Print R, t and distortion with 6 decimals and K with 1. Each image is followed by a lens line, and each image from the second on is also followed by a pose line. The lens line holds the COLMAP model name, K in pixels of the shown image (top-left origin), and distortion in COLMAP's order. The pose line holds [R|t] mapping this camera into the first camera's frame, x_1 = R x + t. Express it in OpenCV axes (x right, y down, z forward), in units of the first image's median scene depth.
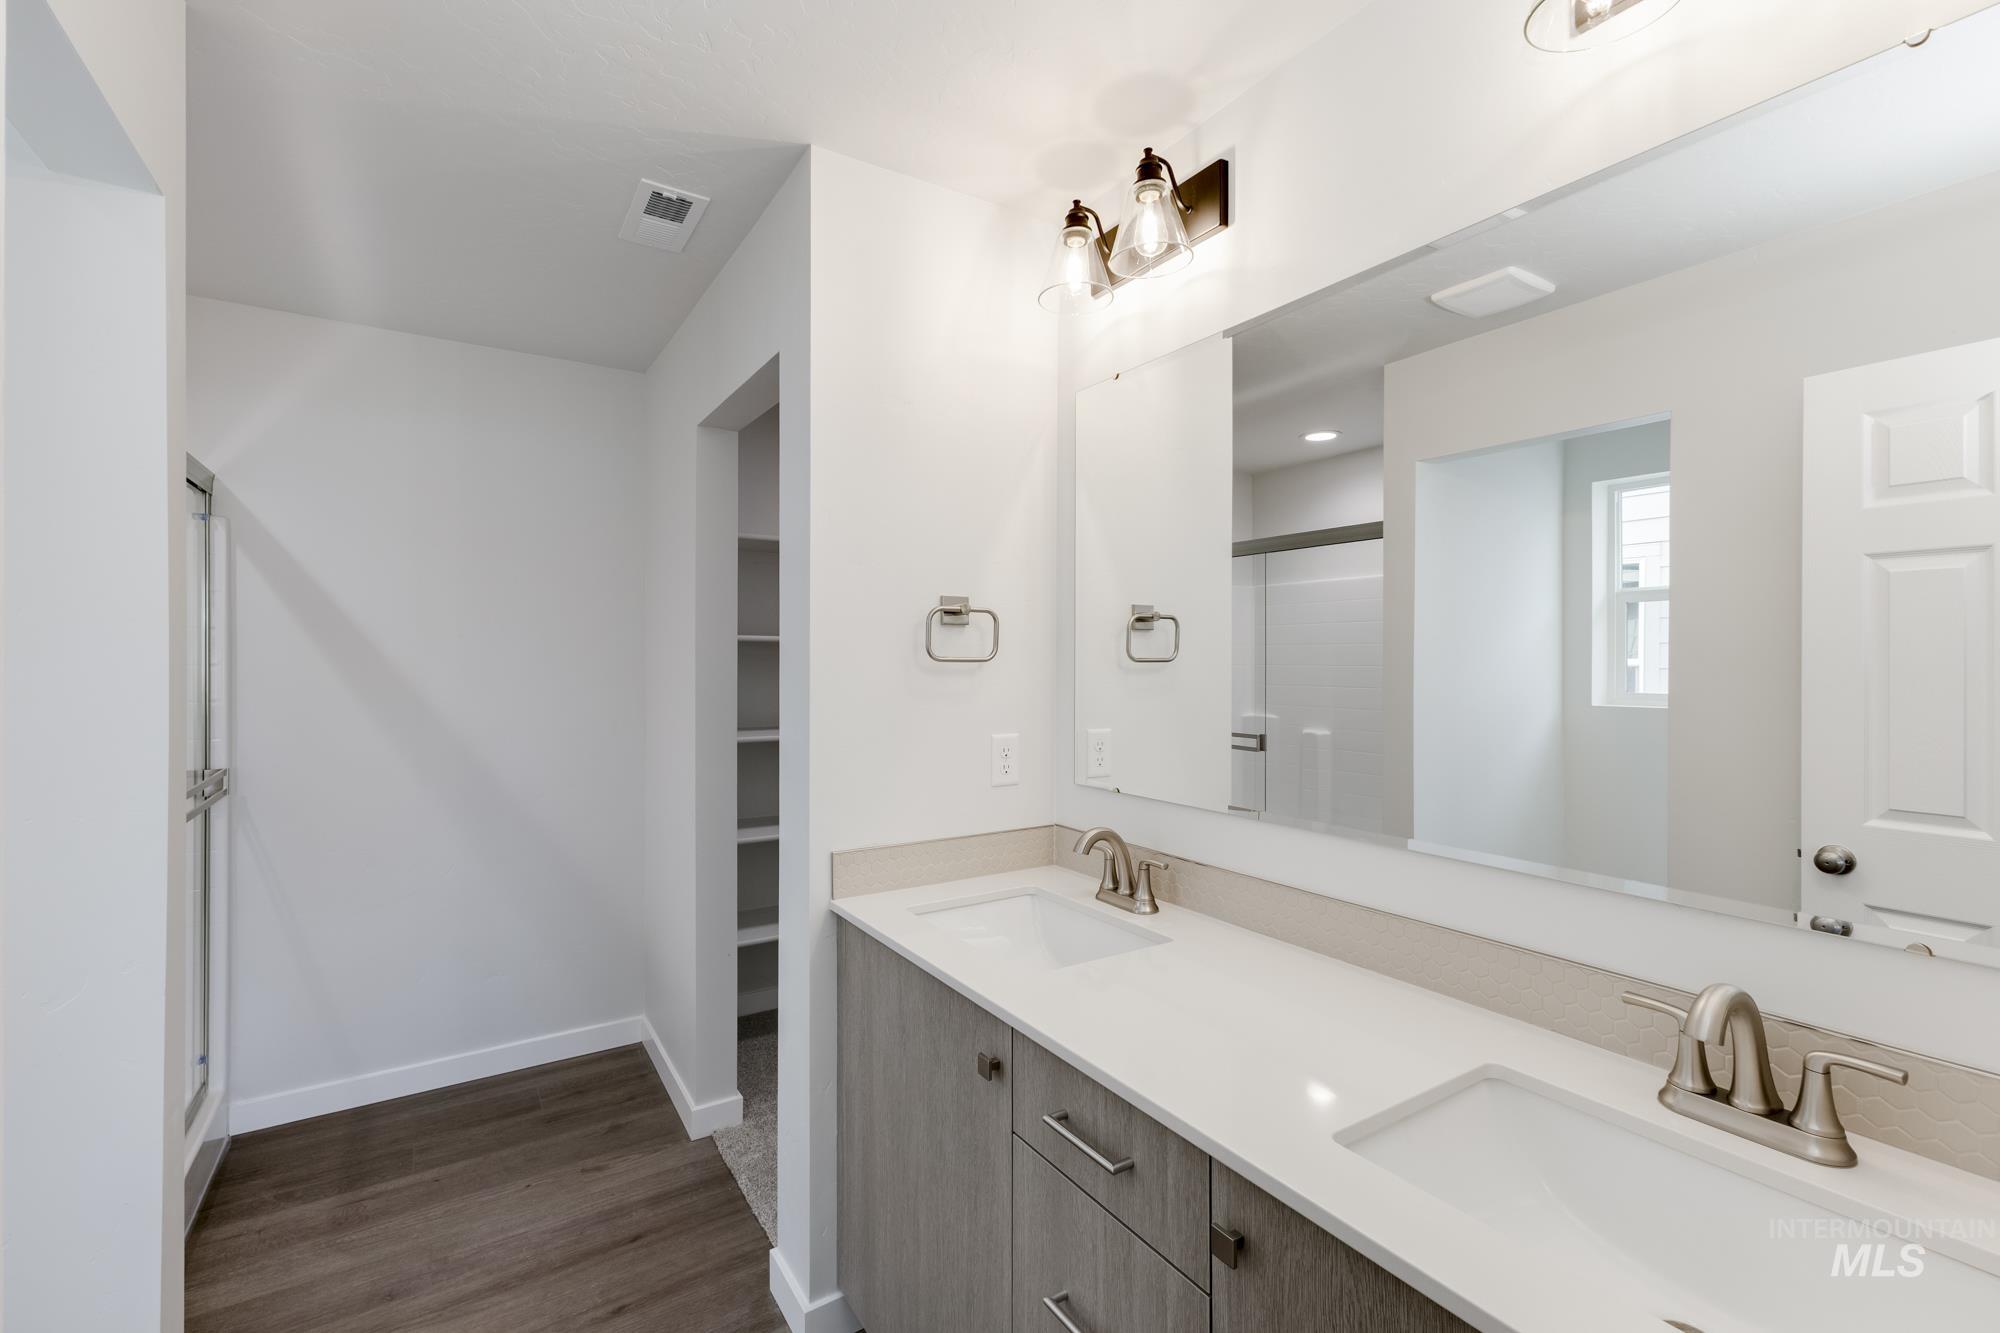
lens RADIAL K [[868.4, 0, 1000.2], [0, 868.4, 671.2], [0, 0, 1]] dist [0.007797, 0.000014]
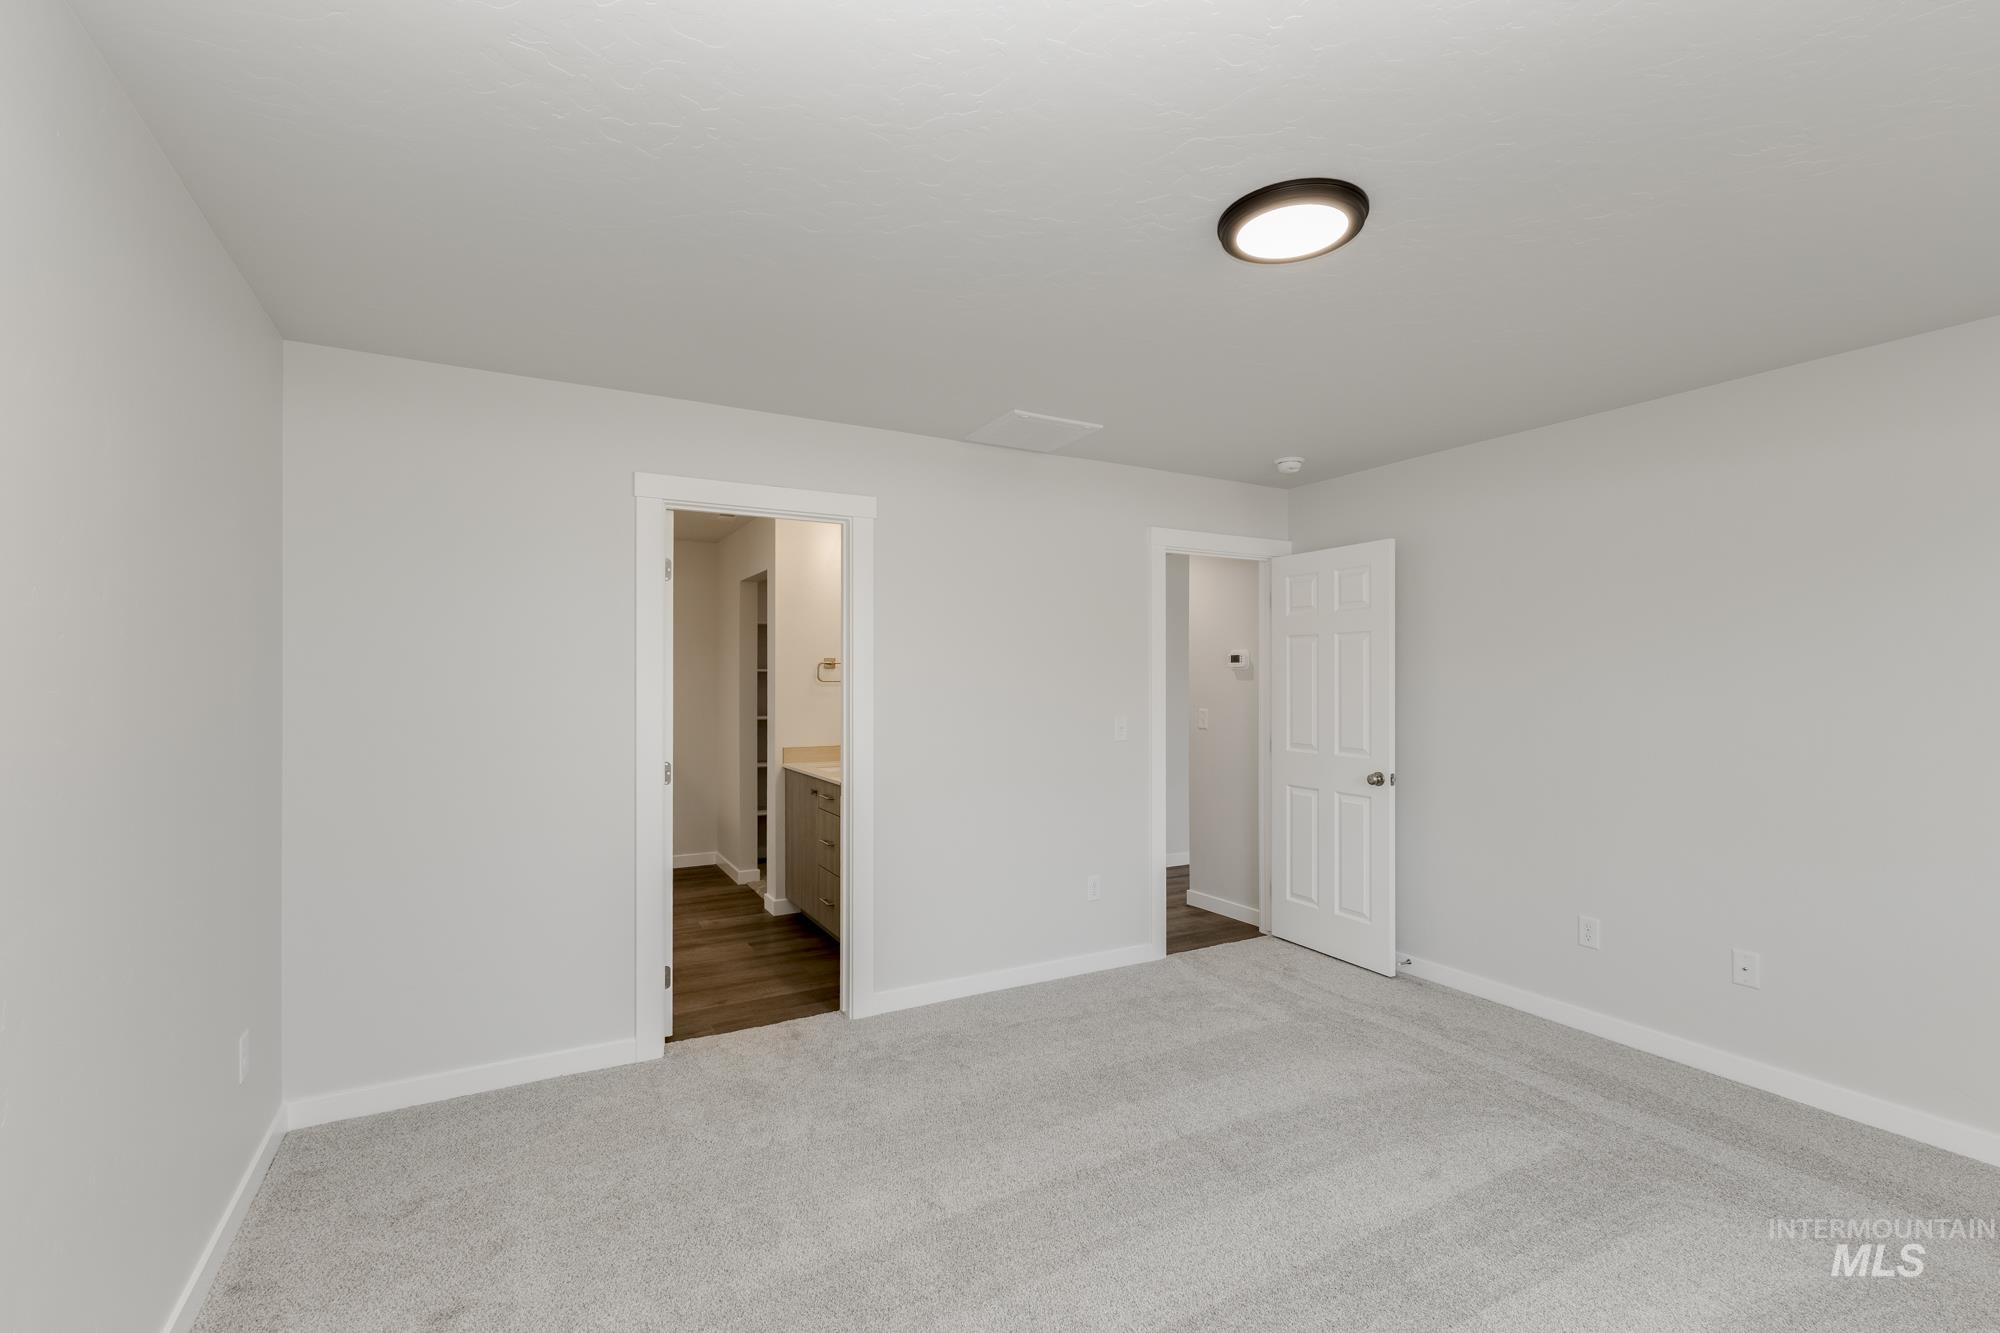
lens RADIAL K [[868.4, 0, 1000.2], [0, 868.4, 671.2], [0, 0, 1]] dist [0.007797, 0.000014]
pose [[0.998327, -0.004087, -0.057678, 0.577120], [0.003534, 0.999947, -0.009690, -0.012495], [0.057715, 0.009470, 0.998288, -1.540504]]
